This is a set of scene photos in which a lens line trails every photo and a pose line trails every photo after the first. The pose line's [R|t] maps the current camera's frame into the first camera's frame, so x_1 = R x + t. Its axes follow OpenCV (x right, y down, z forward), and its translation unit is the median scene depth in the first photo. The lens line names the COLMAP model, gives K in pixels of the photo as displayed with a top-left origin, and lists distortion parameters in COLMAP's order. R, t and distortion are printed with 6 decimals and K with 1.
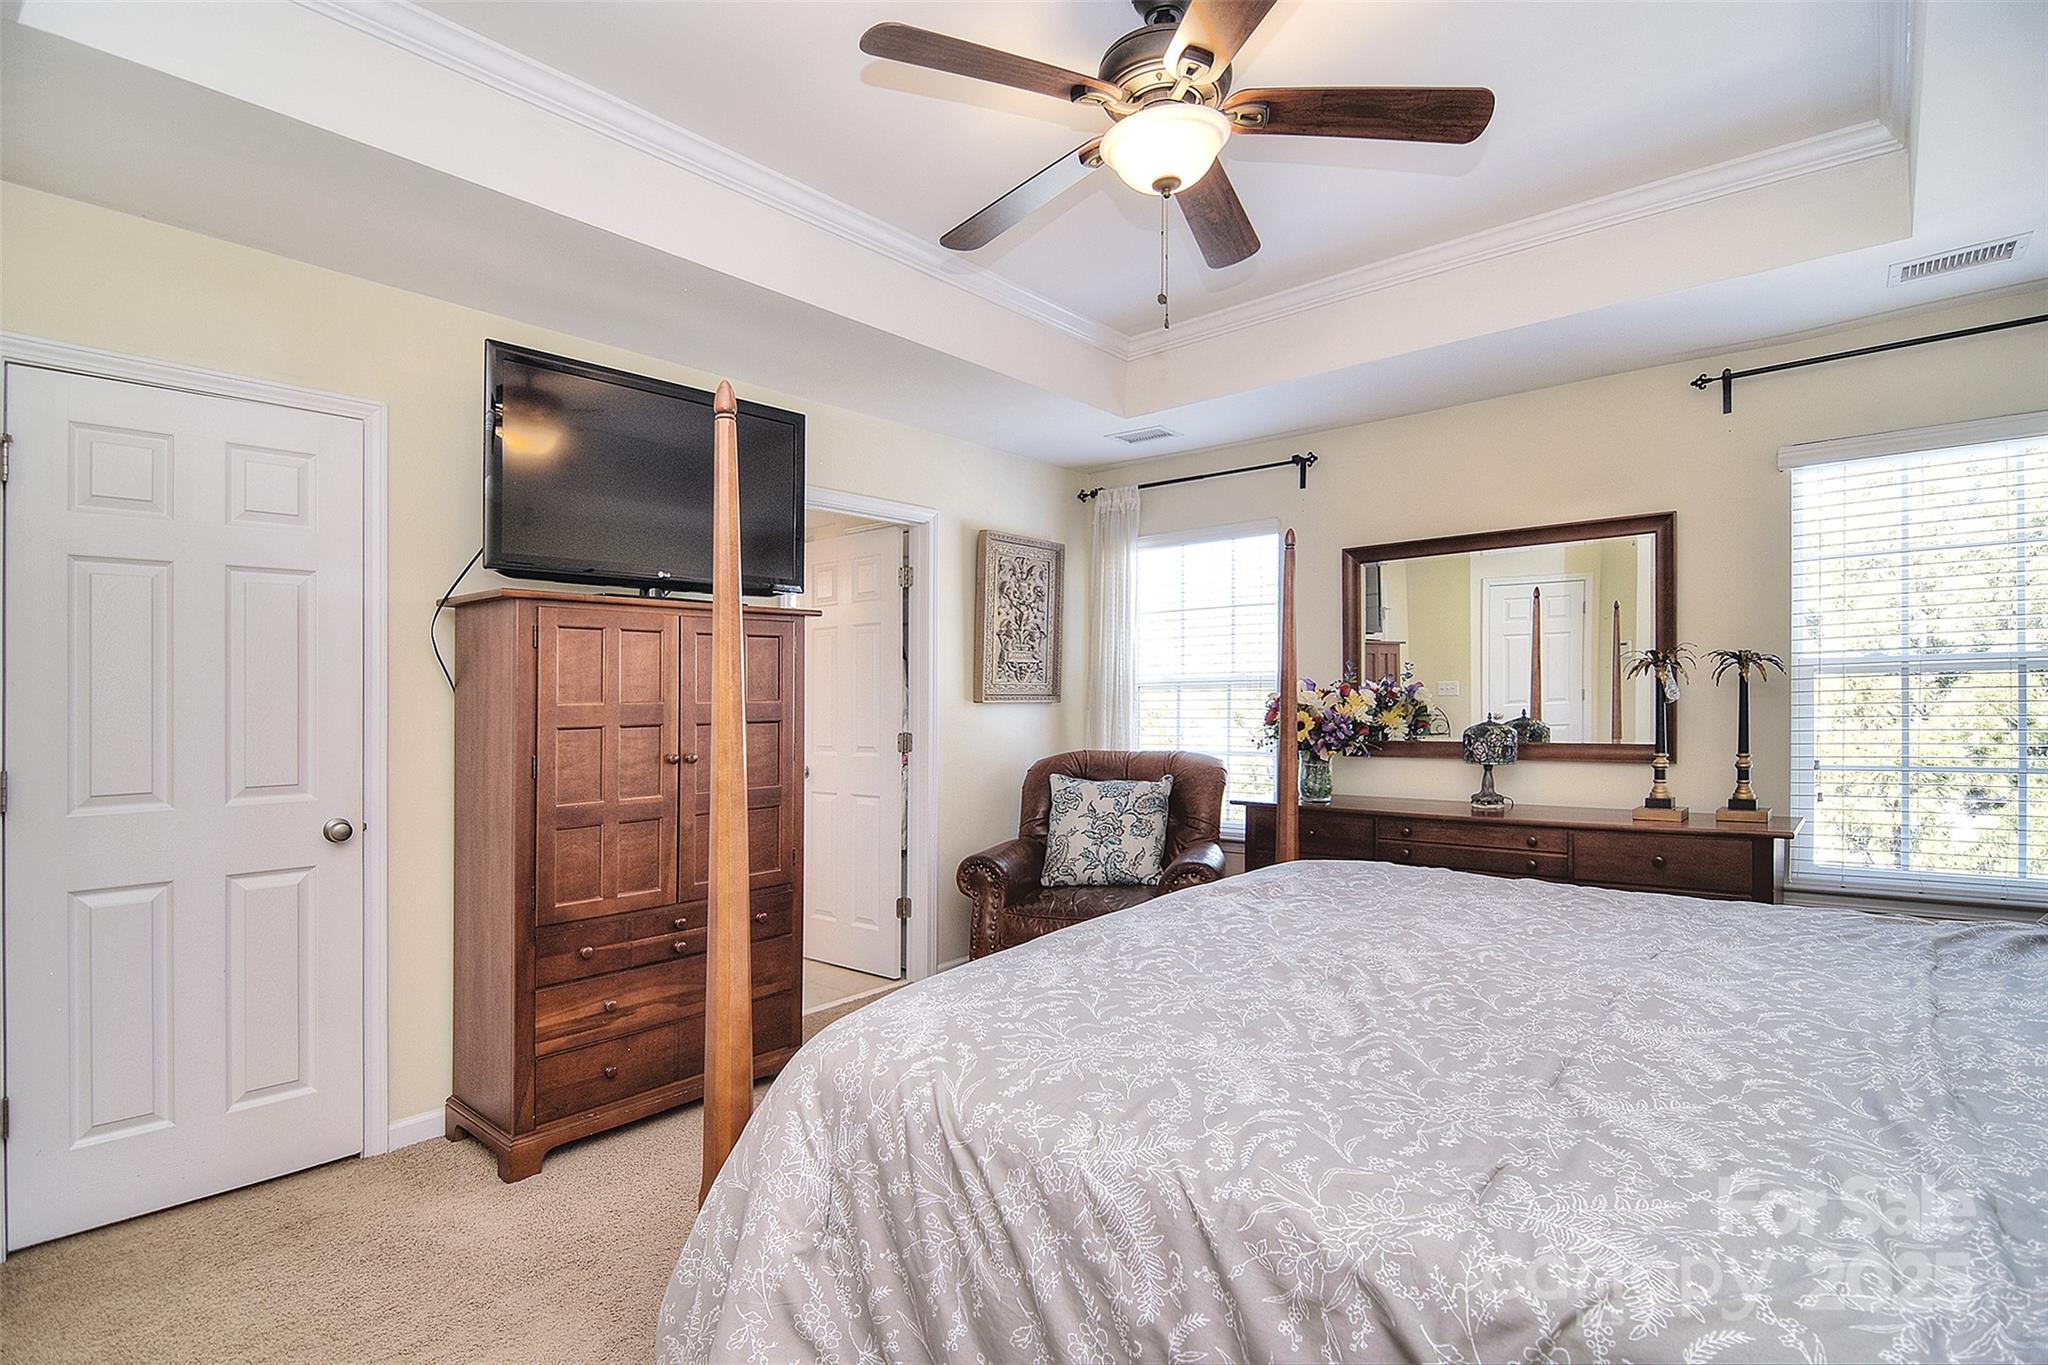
lens RADIAL K [[995.9, 0, 1026.2], [0, 995.9, 689.8], [0, 0, 1]] dist [-0.012252, -0.007118]
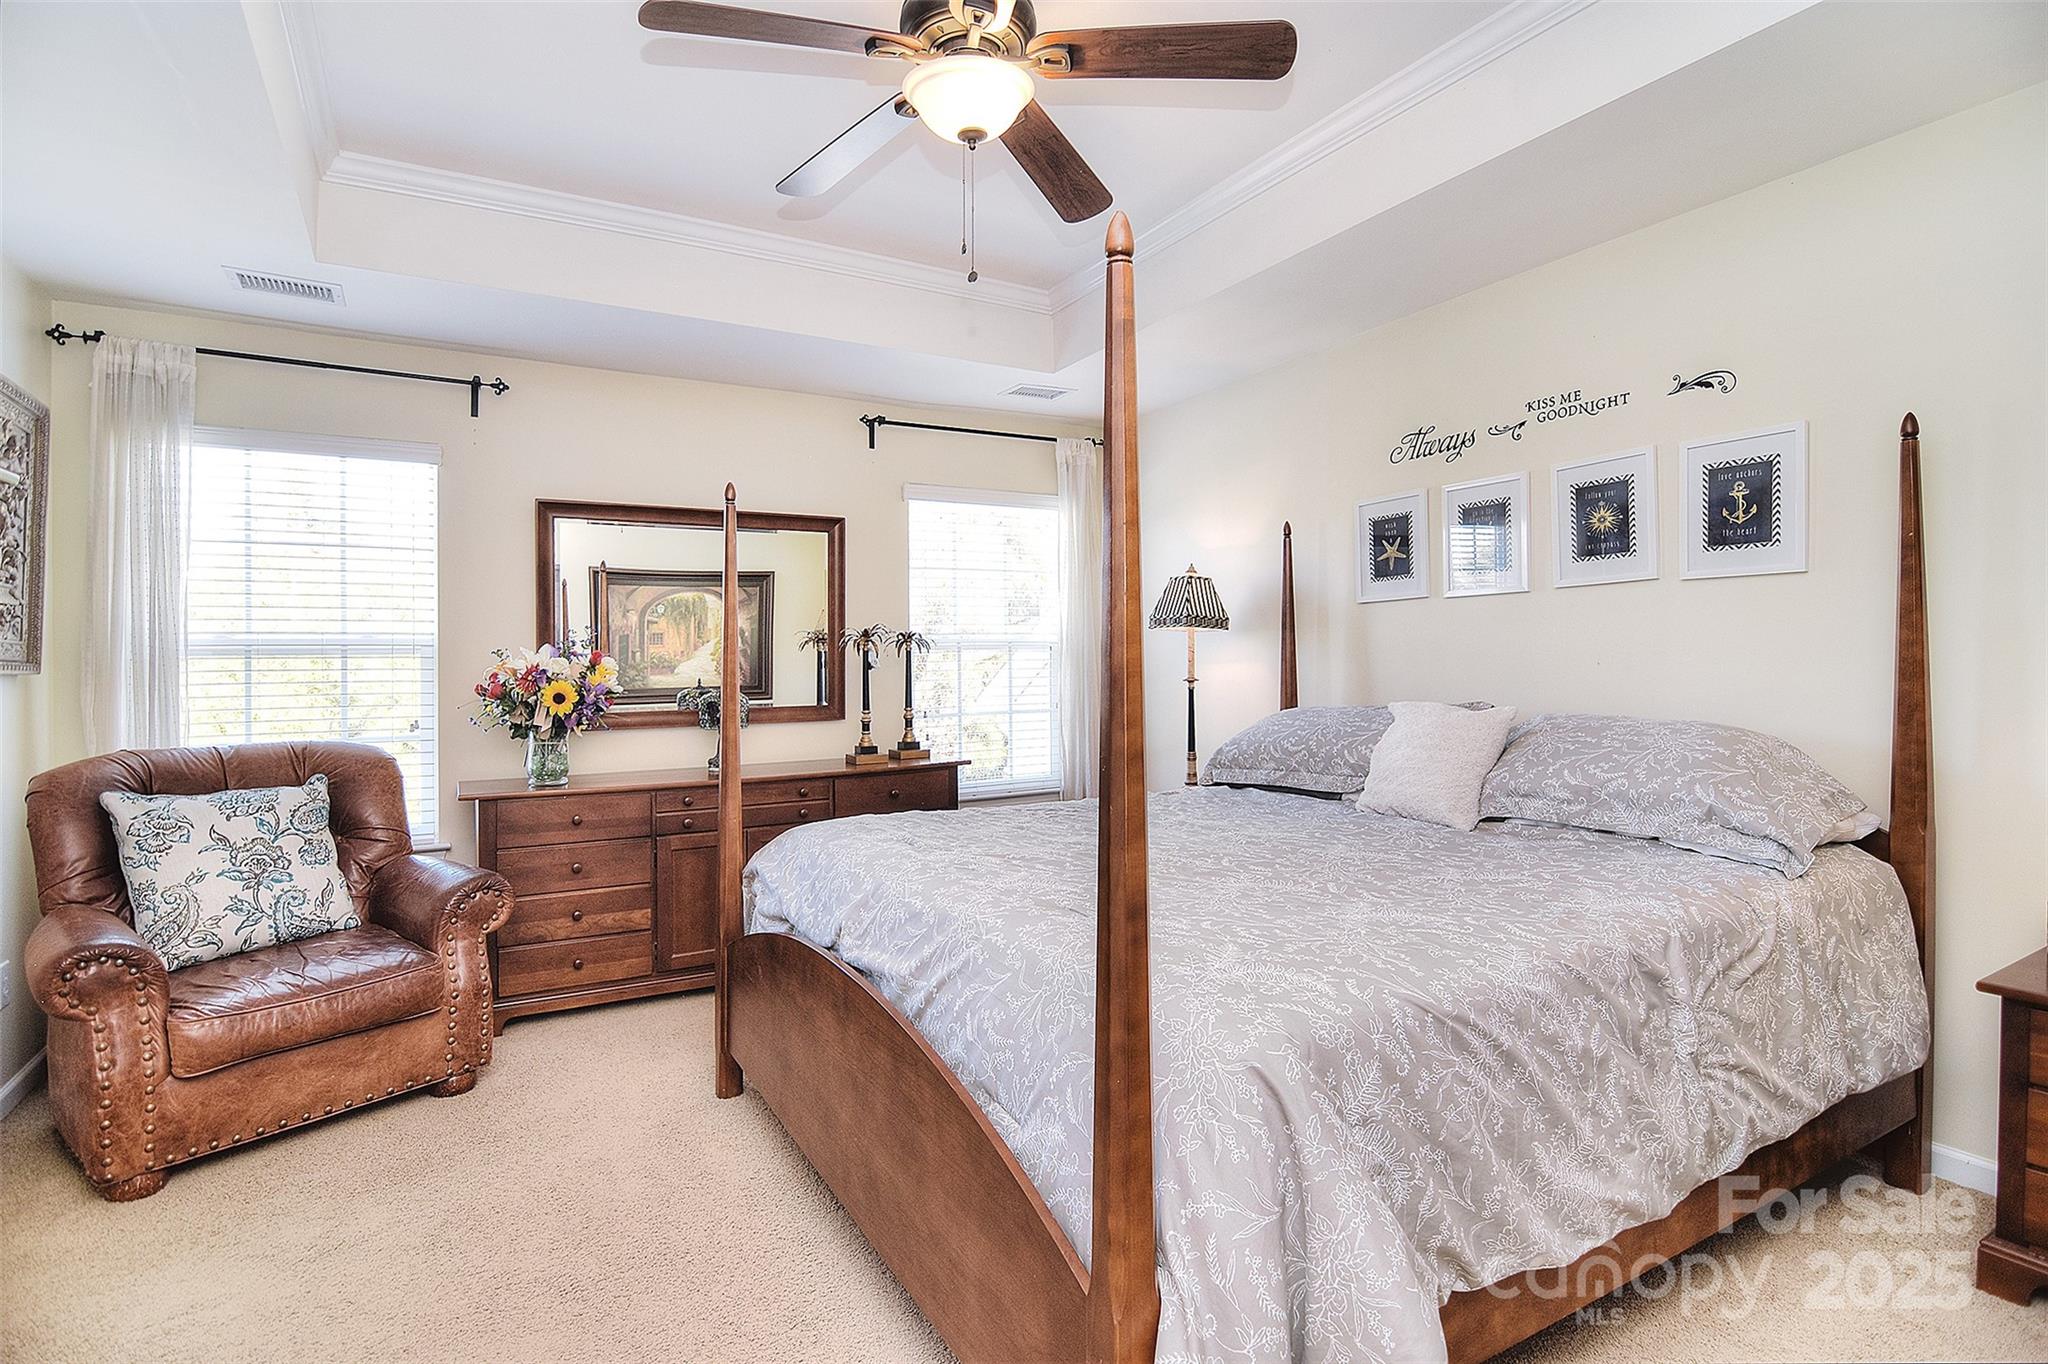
lens RADIAL K [[995.9, 0, 1032.4], [0, 995.9, 676.1], [0, 0, 1]] dist [-0.012252, -0.007118]
pose [[0.328465, -0.002441, 0.944513, -0.373499], [-0.002166, 0.999992, 0.003338, 0.012178], [-0.944514, -0.003142, 0.328457, 0.299551]]
